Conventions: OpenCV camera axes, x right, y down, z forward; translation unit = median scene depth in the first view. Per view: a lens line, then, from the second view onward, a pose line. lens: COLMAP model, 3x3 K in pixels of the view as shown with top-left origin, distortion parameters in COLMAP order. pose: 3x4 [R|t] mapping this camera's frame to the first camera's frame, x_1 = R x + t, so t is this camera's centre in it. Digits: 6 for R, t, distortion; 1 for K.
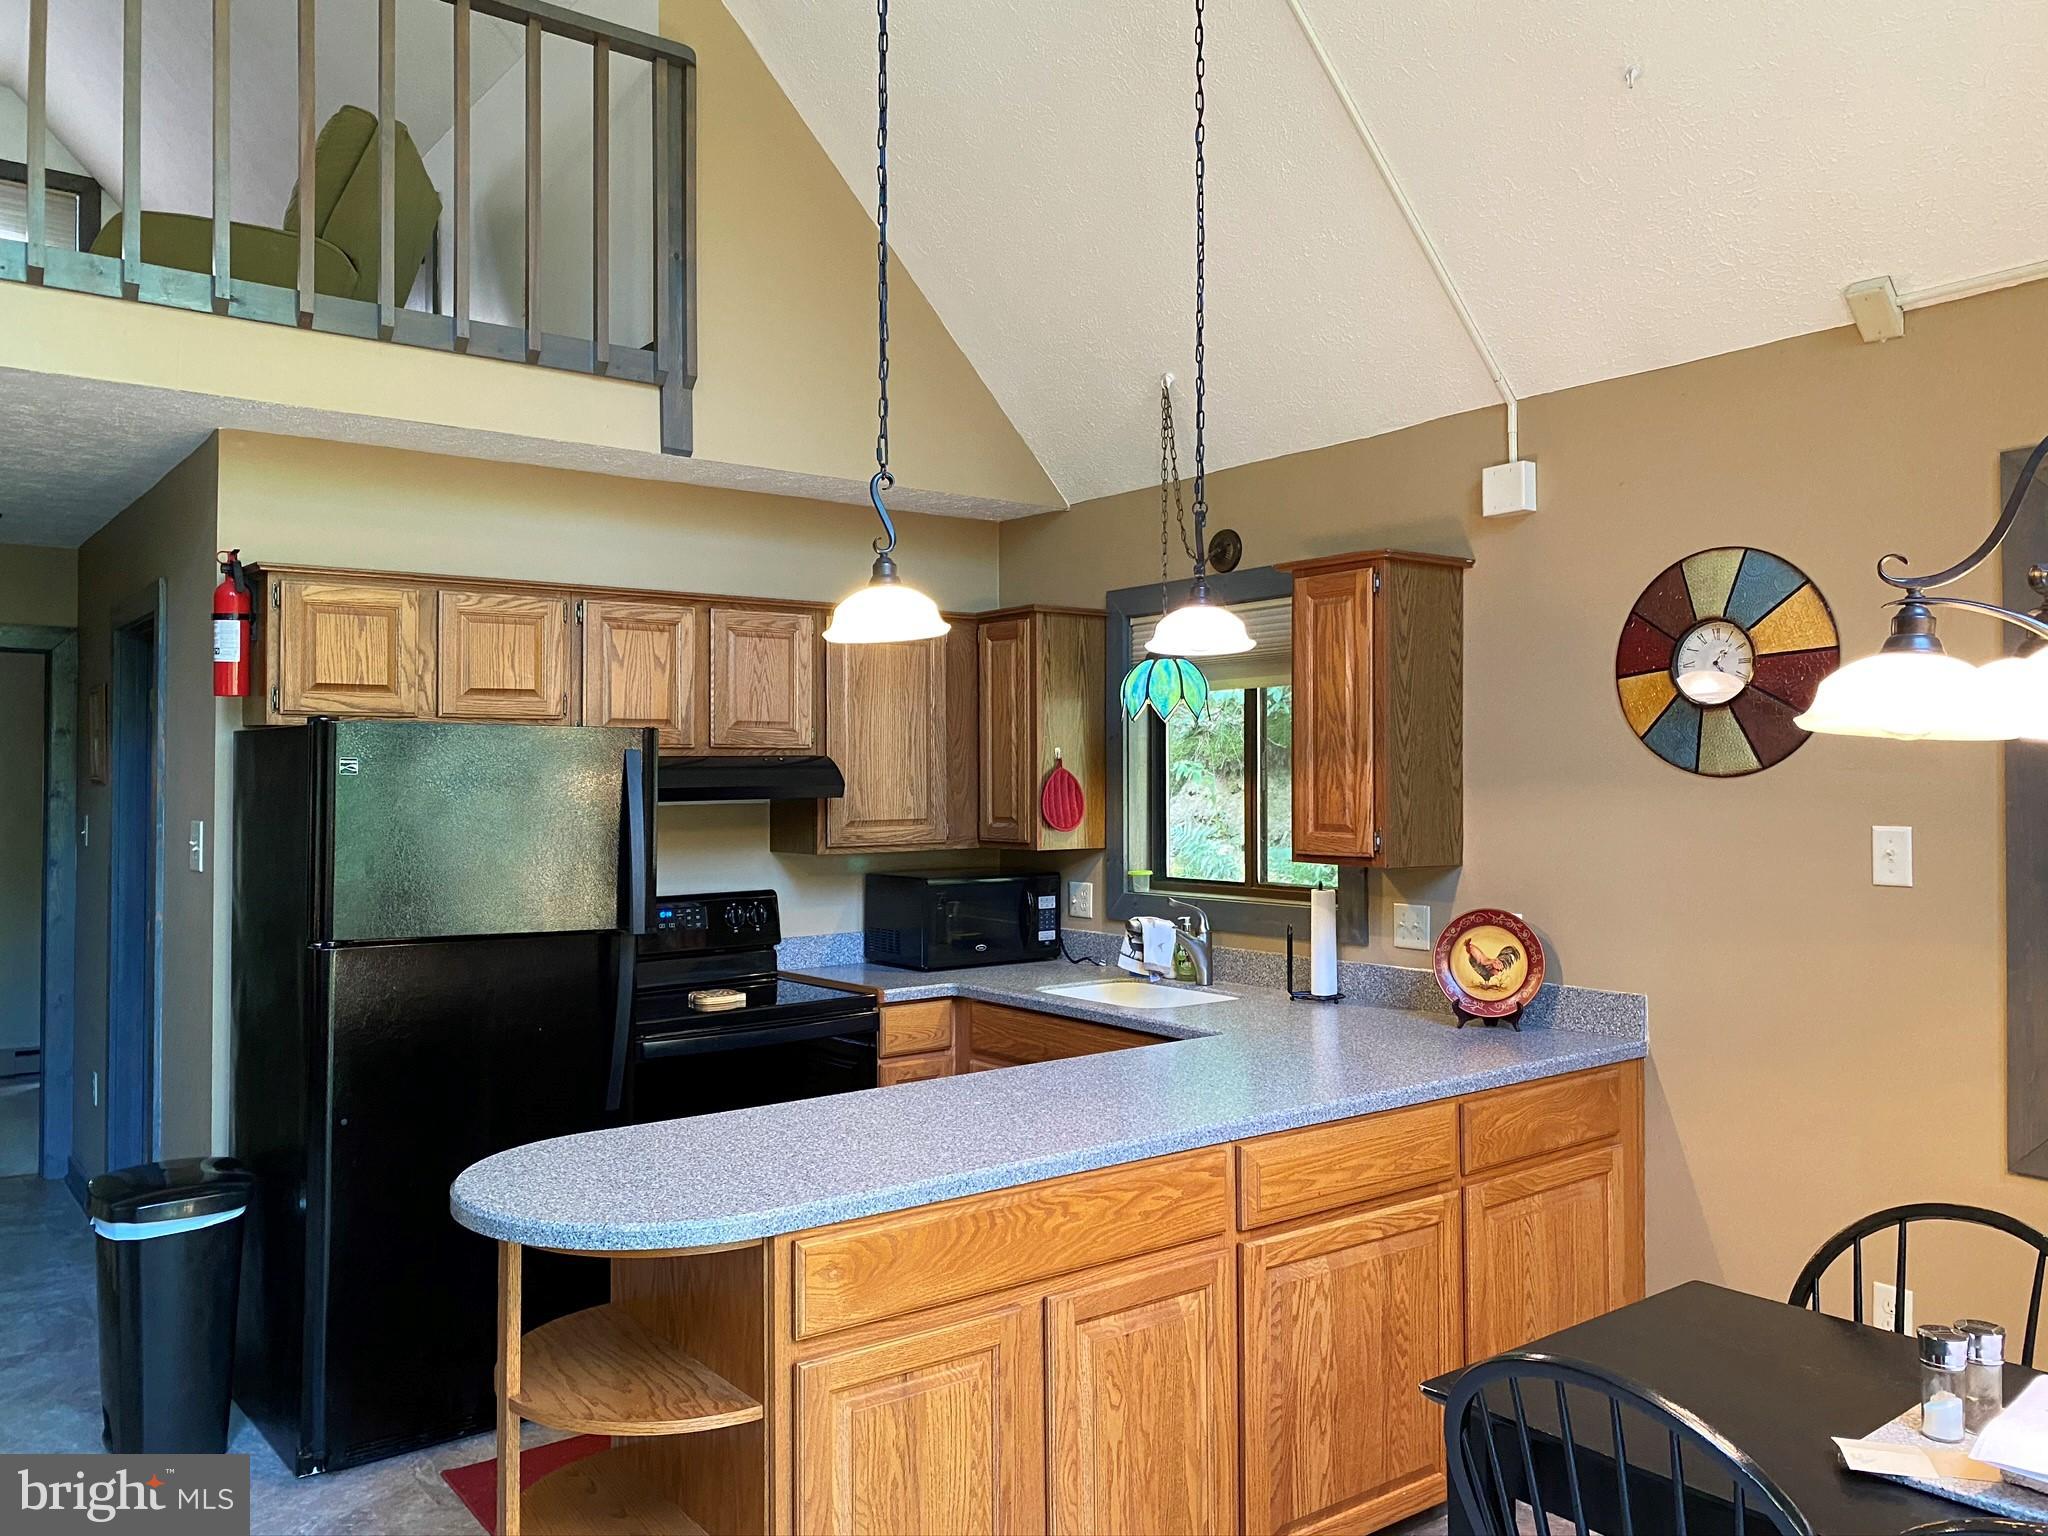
lens RADIAL K [[1563.3, 0, 1025.0], [0, 1563.3, 753.2], [0, 0, 1]] dist [0.030715, 0.006060]
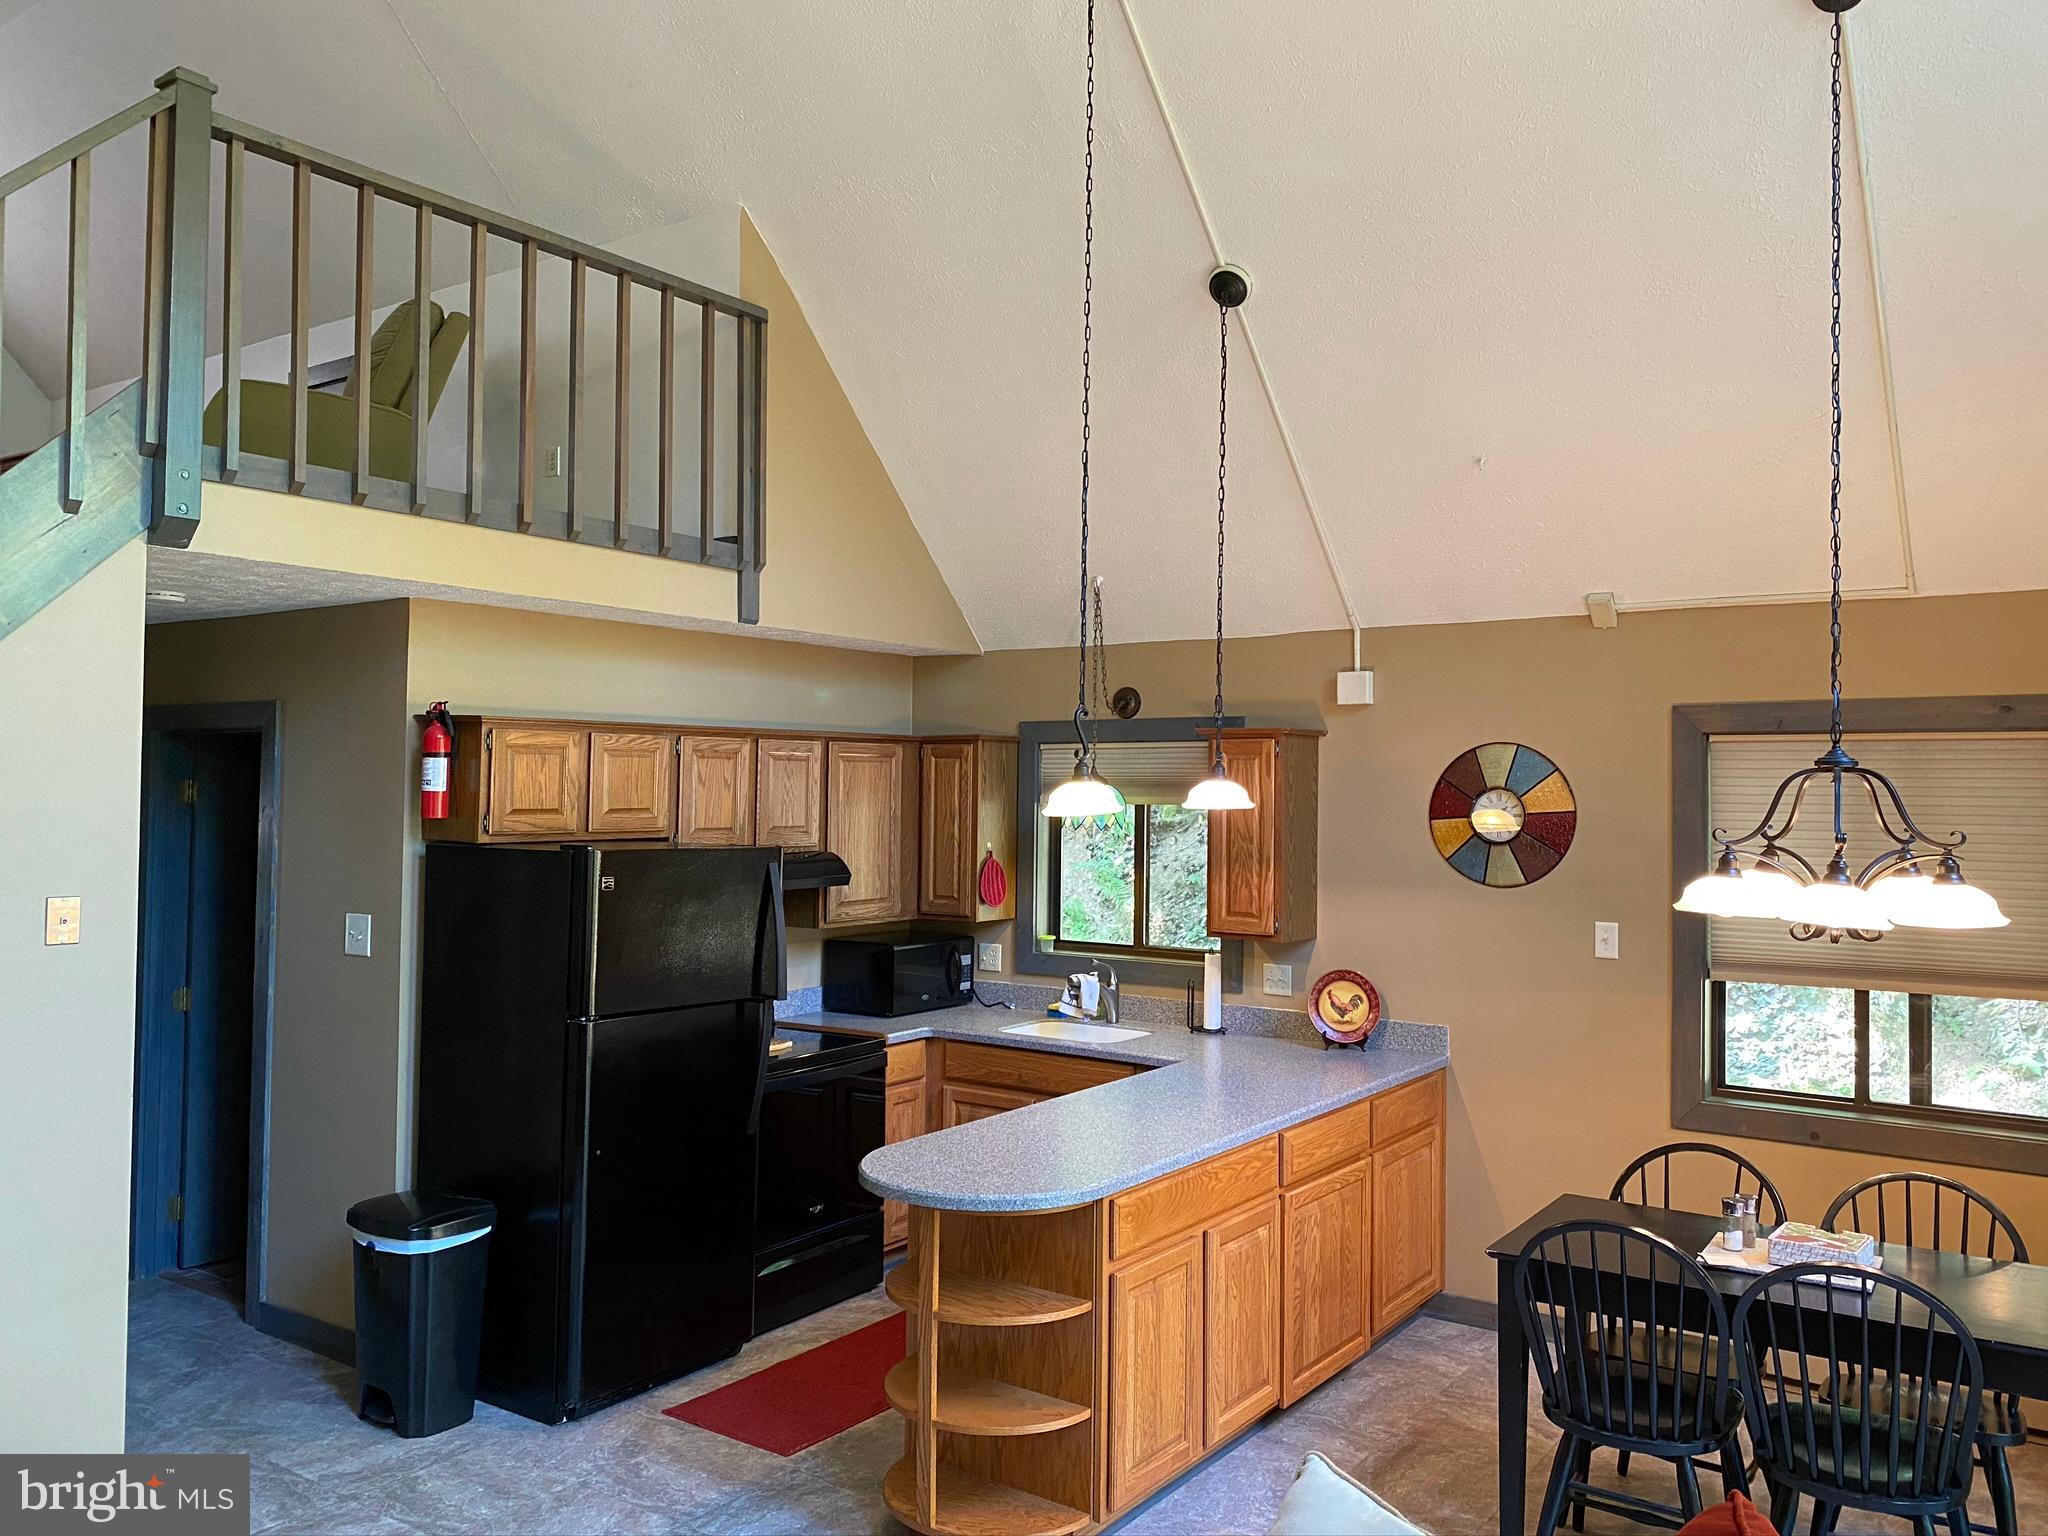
lens RADIAL K [[1565.5, 0, 1018.0], [0, 1565.5, 748.2], [0, 0, 1]] dist [0.084408, -0.120971]
pose [[0.955735, 0.021382, 0.293450, -0.427549], [-0.018772, 0.999755, -0.011707, -0.084689], [-0.293629, 0.005680, 0.955903, -0.328621]]
